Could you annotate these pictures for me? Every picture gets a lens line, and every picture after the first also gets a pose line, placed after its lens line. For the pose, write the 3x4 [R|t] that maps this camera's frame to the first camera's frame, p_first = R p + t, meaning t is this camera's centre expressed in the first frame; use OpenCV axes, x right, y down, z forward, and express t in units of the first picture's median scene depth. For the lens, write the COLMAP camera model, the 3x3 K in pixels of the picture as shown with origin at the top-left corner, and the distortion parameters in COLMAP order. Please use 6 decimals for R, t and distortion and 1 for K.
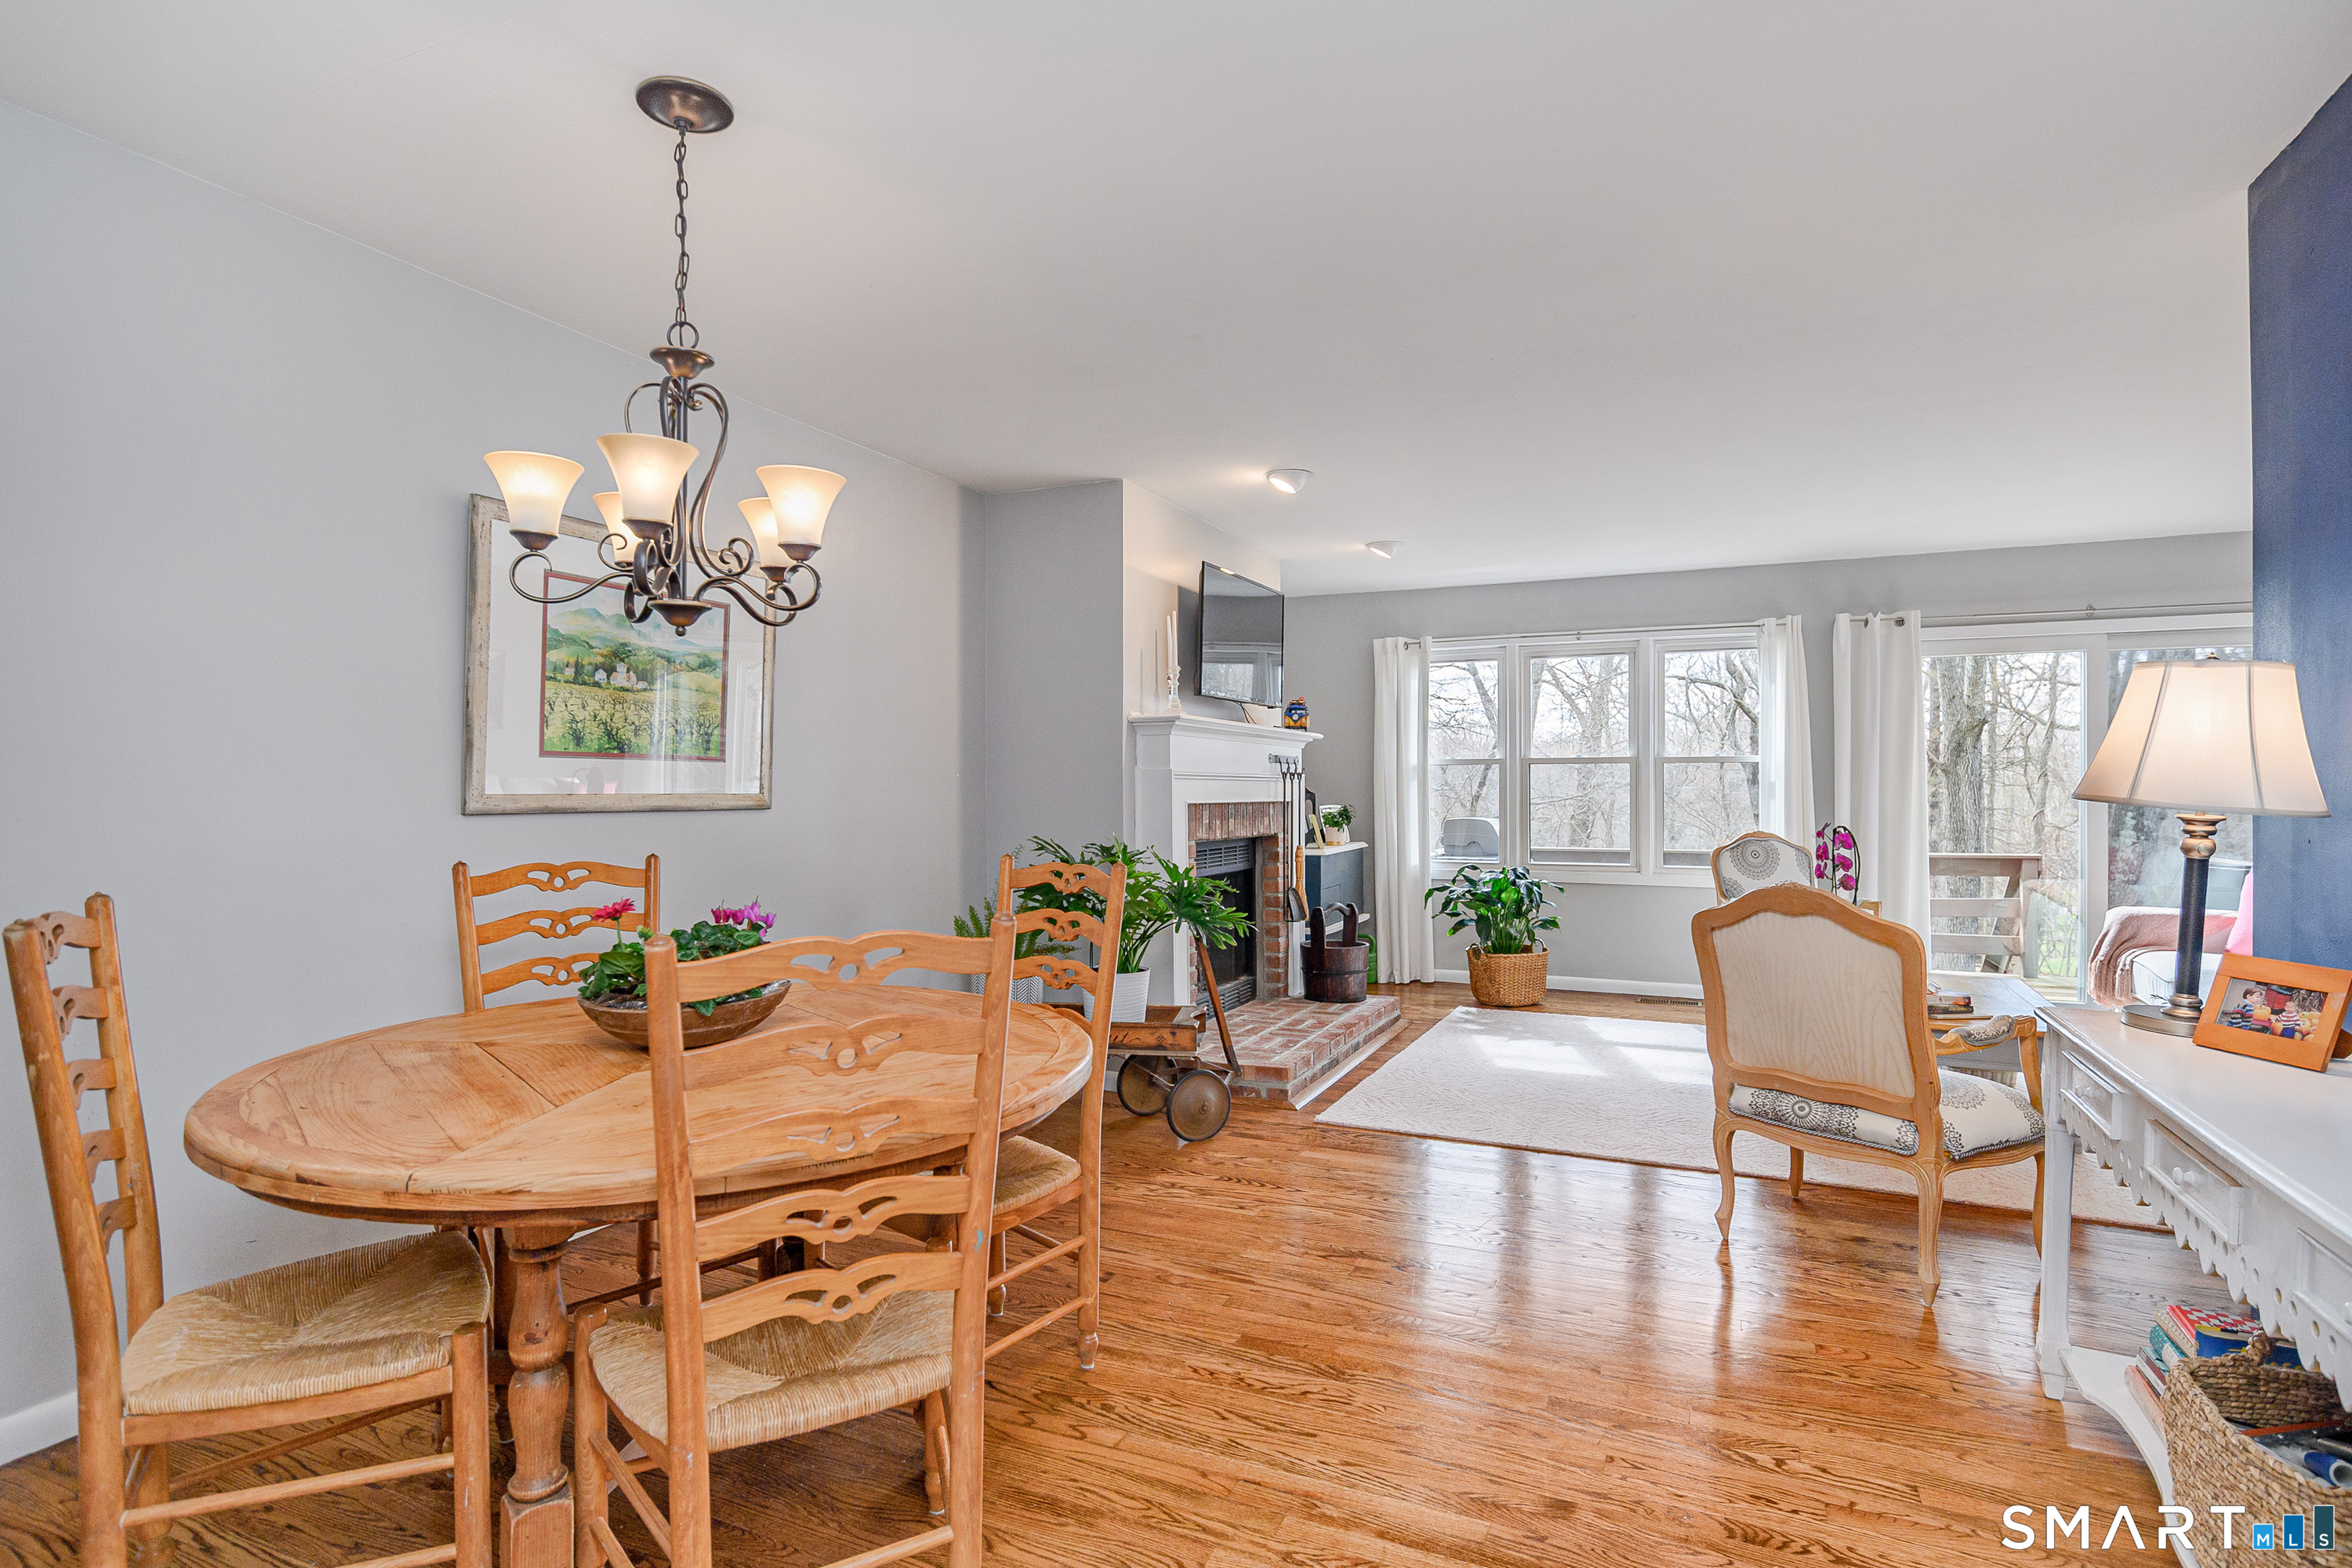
lens RADIAL K [[1189.1, 0, 1175.0], [0, 1189.1, 782.6], [0, 0, 1]] dist [-0.001633, 0.001266]
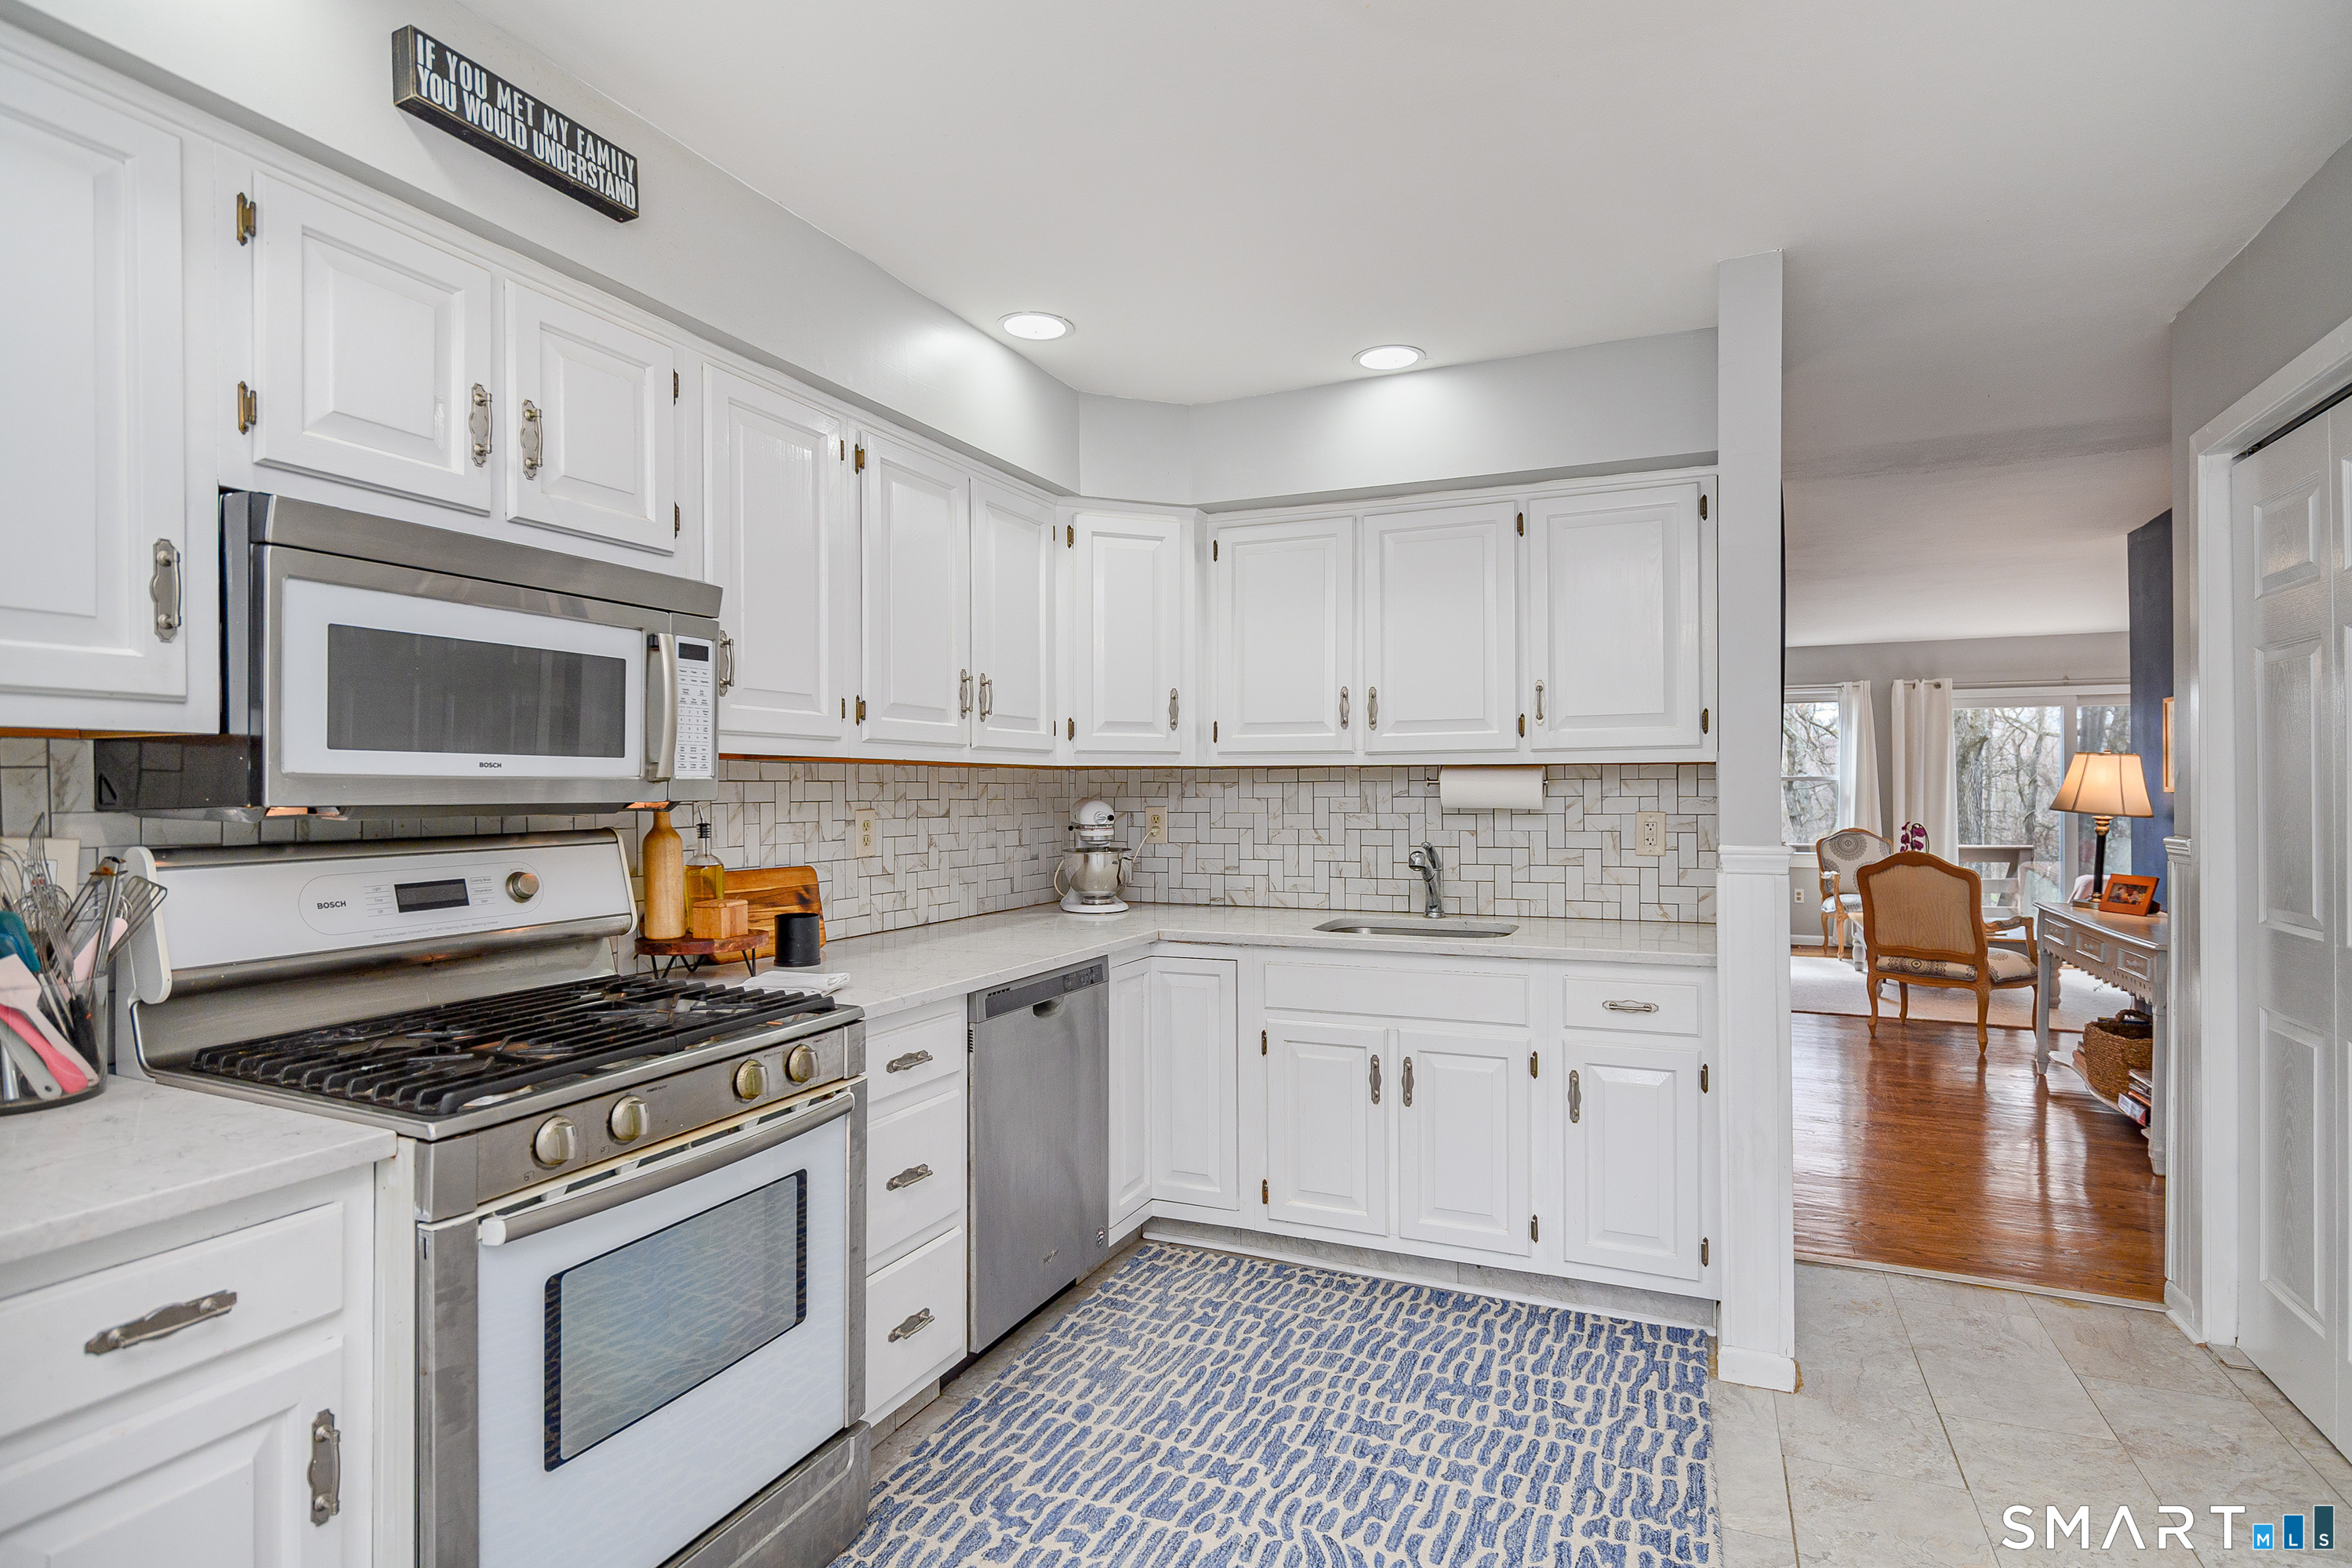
lens RADIAL K [[1189.1, 0, 1176.5], [0, 1189.1, 791.0], [0, 0, 1]] dist [-0.001633, 0.001266]
pose [[0.999967, -0.004589, 0.006697, -0.345971], [0.004570, 0.999986, 0.002795, -0.013122], [-0.006710, -0.002764, 0.999974, -0.469414]]
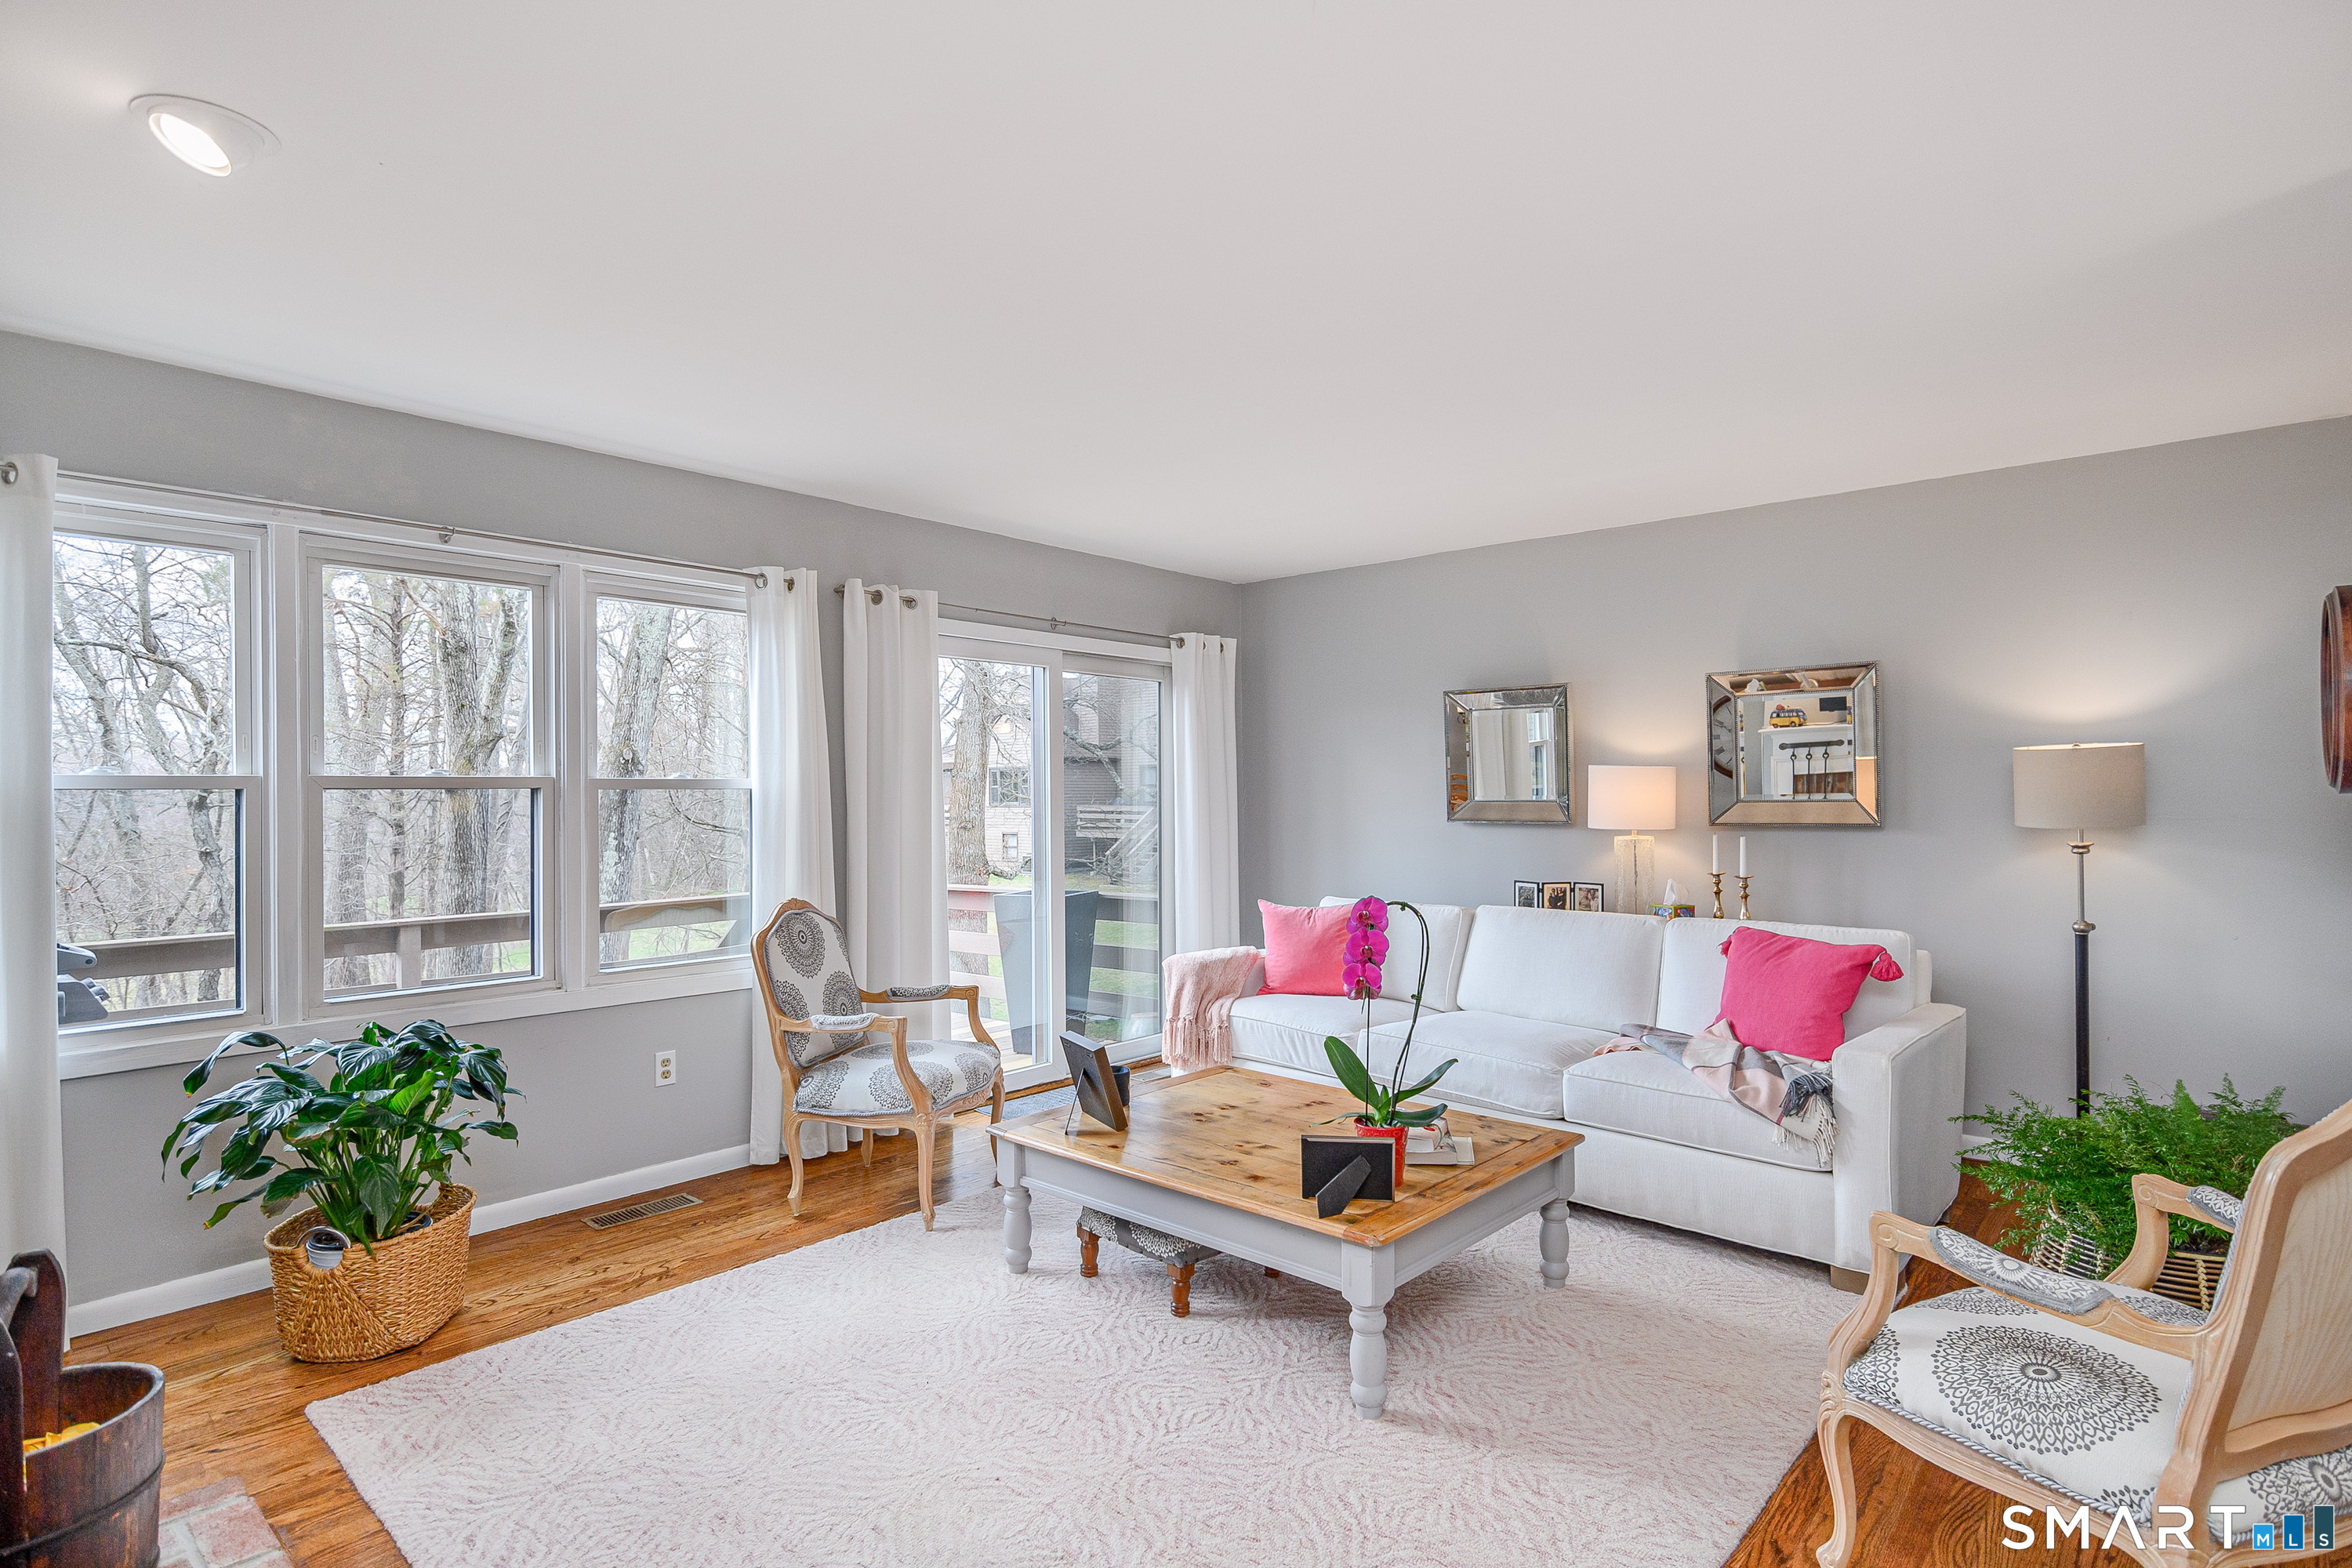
lens RADIAL K [[1189.1, 0, 1189.6], [0, 1189.1, 791.0], [0, 0, 1]] dist [-0.001633, 0.001266]
pose [[0.279405, -0.002729, 0.960169, -0.056932], [0.008859, 0.999961, 0.000264, -0.015855], [-0.960132, 0.008433, 0.279419, 0.630757]]
